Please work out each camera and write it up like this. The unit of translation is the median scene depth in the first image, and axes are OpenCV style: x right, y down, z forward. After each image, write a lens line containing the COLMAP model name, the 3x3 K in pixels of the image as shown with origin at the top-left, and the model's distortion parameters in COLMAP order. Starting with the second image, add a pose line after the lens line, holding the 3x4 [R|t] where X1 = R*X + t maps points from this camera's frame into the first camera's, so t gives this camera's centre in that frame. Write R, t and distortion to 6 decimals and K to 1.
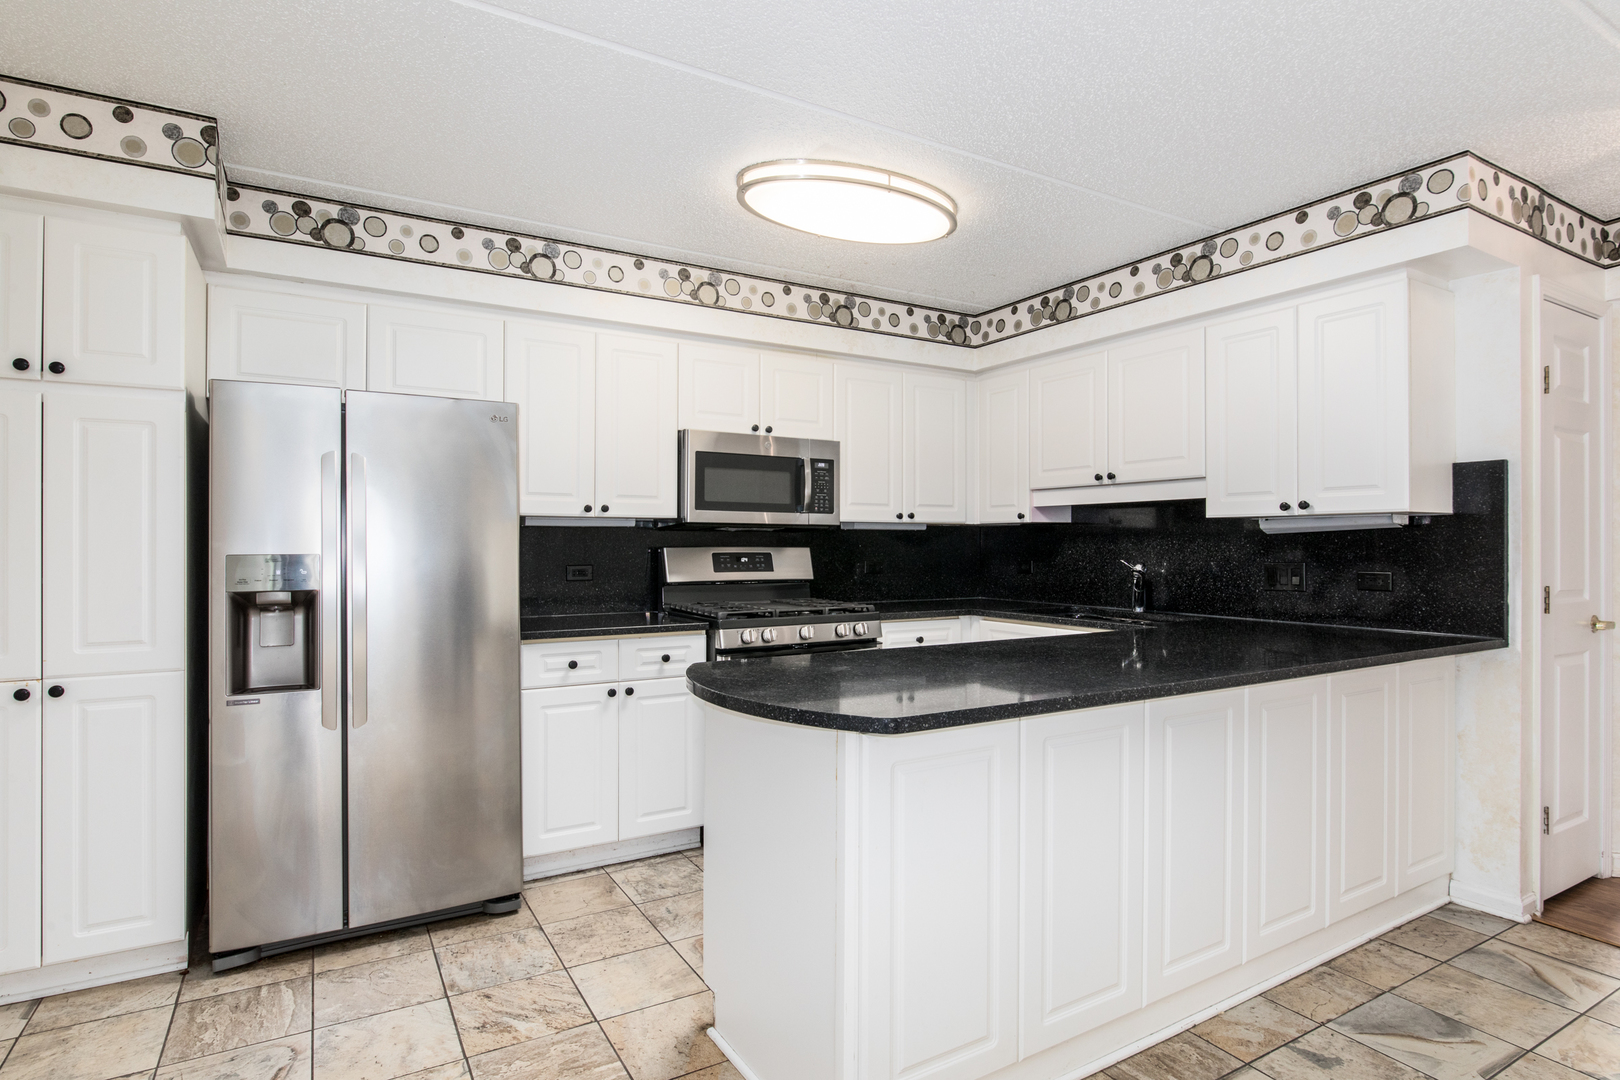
lens RADIAL K [[851.9, 0, 812.1], [0, 851.9, 538.3], [0, 0, 1]] dist [0.032675, -0.001177]
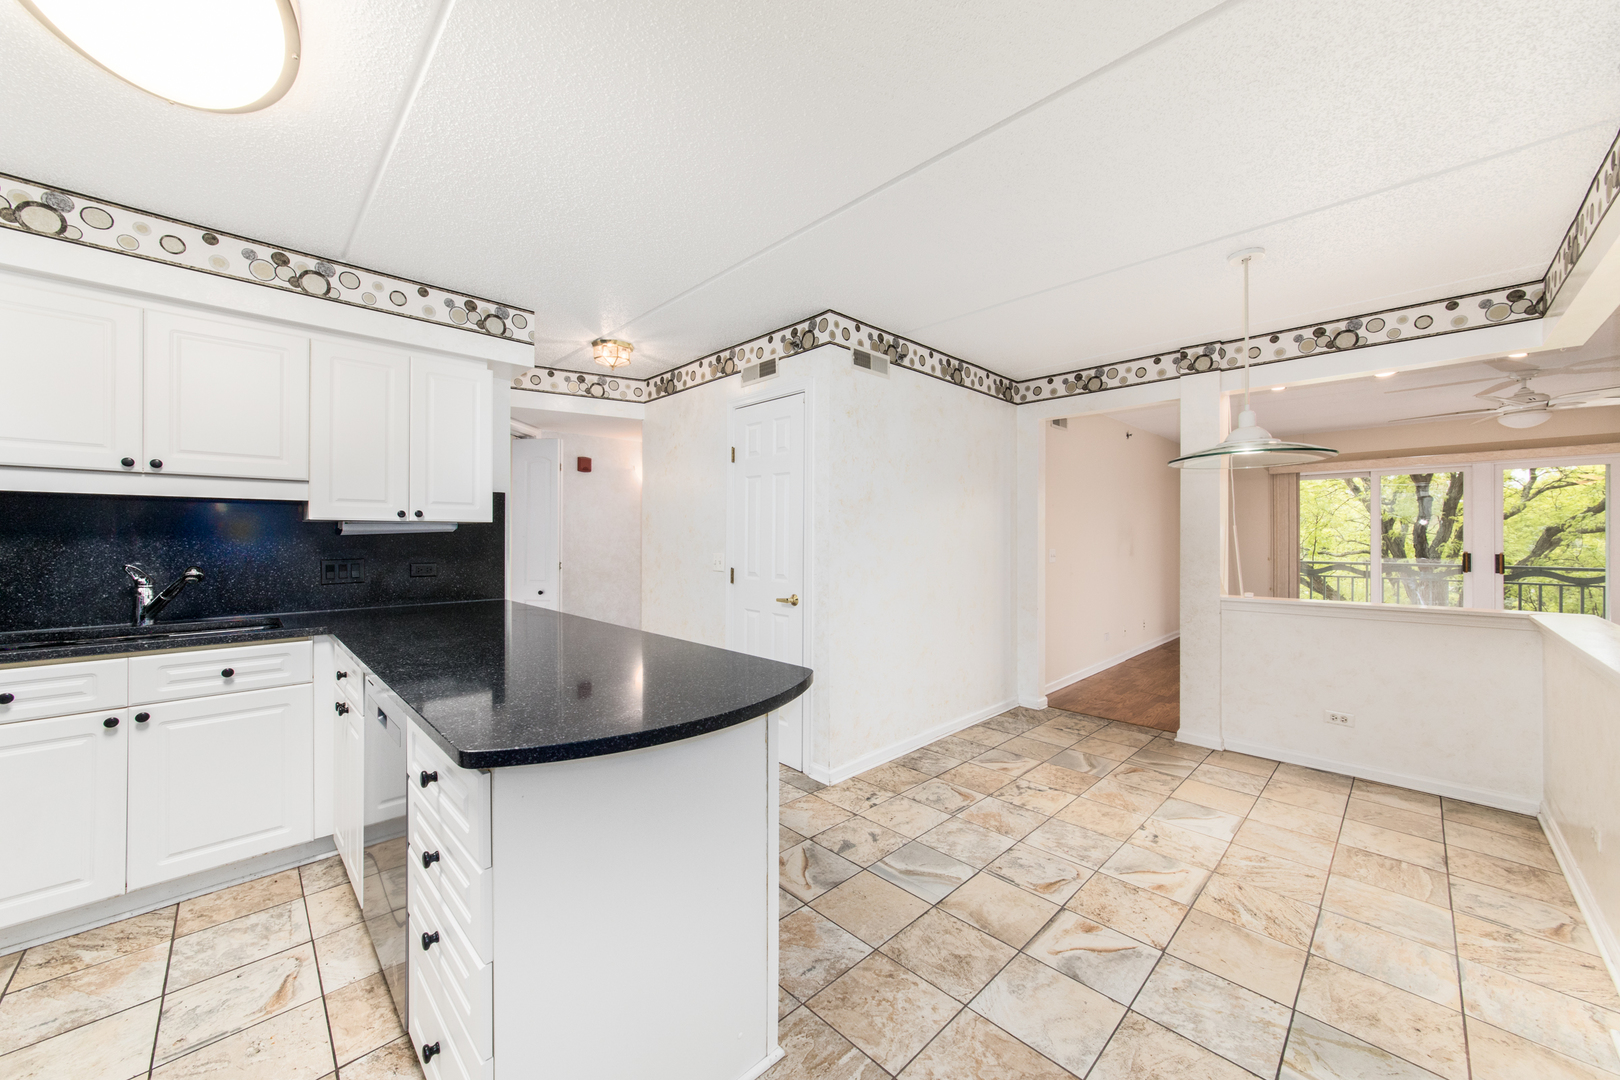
lens RADIAL K [[606.5, 0, 810.0], [0, 606.5, 540.0], [0, 0, 1]] dist [0.000019, 0.003577]
pose [[-0.226148, -0.006705, 0.974070, -0.347939], [-0.006703, 0.999963, 0.005327, -0.006078], [-0.974070, -0.005324, -0.226185, 0.489156]]
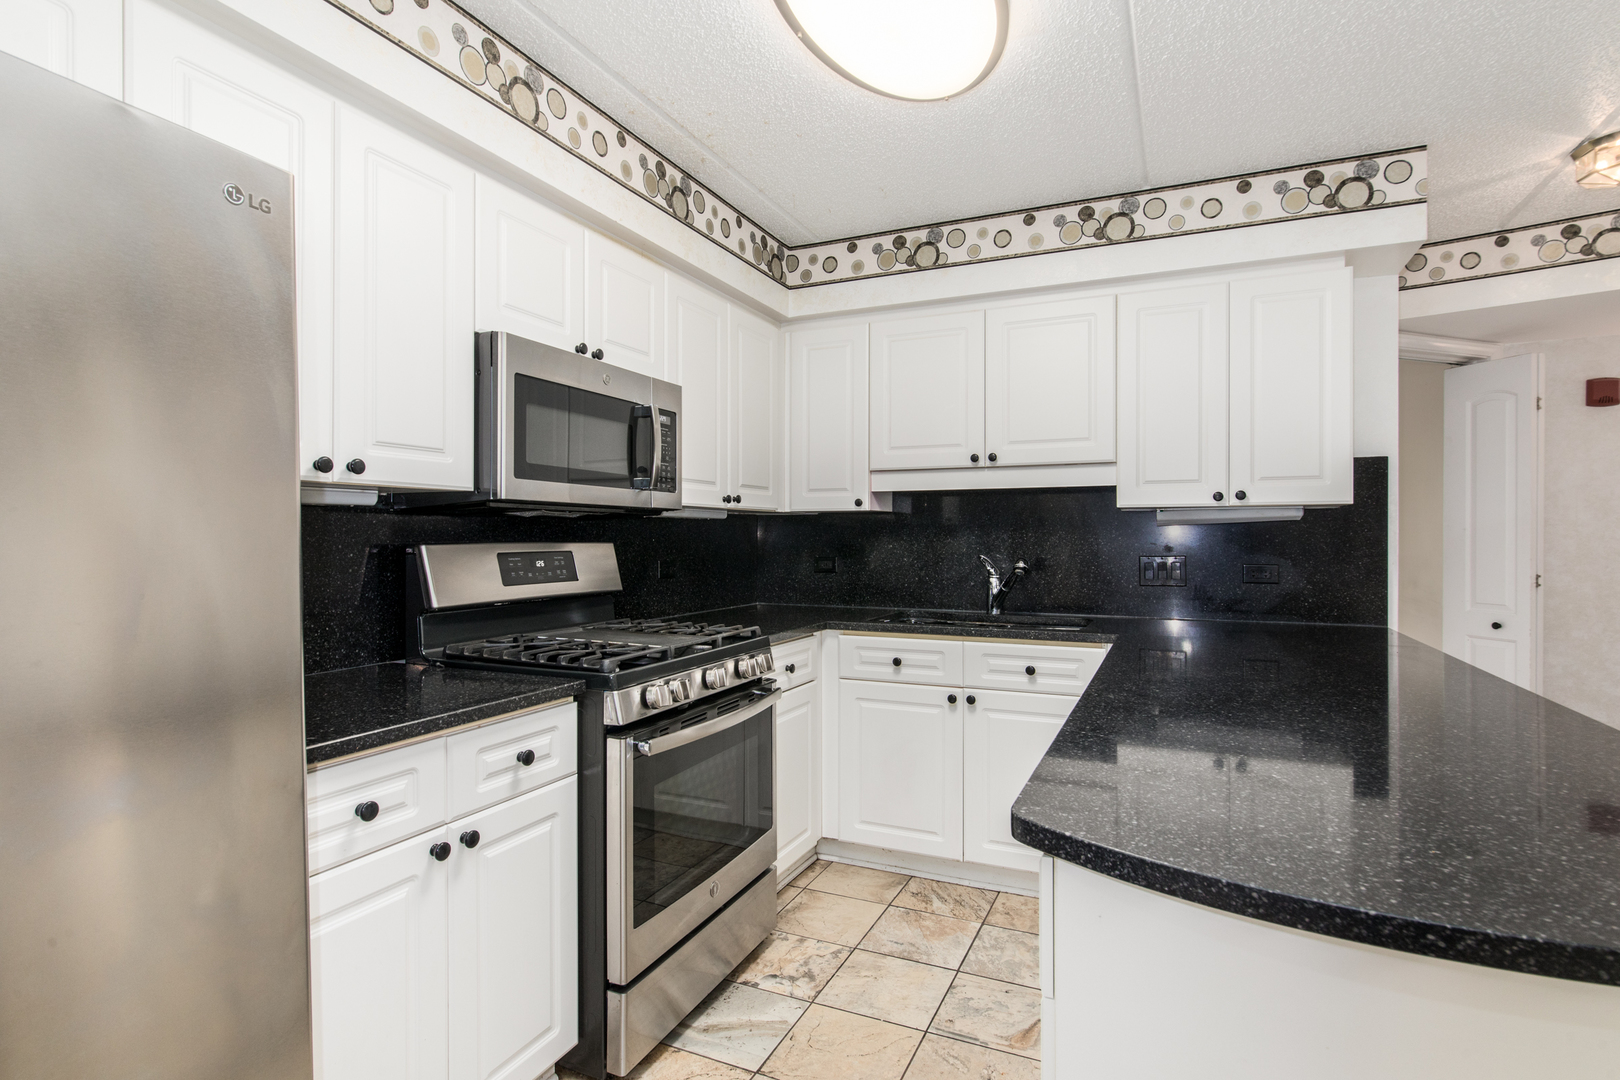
lens RADIAL K [[820.8, 0, 789.5], [0, 820.8, 539.5], [0, 0, 1]] dist [-0.003184, 0.000624]
pose [[0.834350, -0.002639, 0.551229, -0.254851], [-0.002456, 0.999961, 0.008503, 0.002486], [-0.551230, -0.008448, 0.834311, 0.406324]]
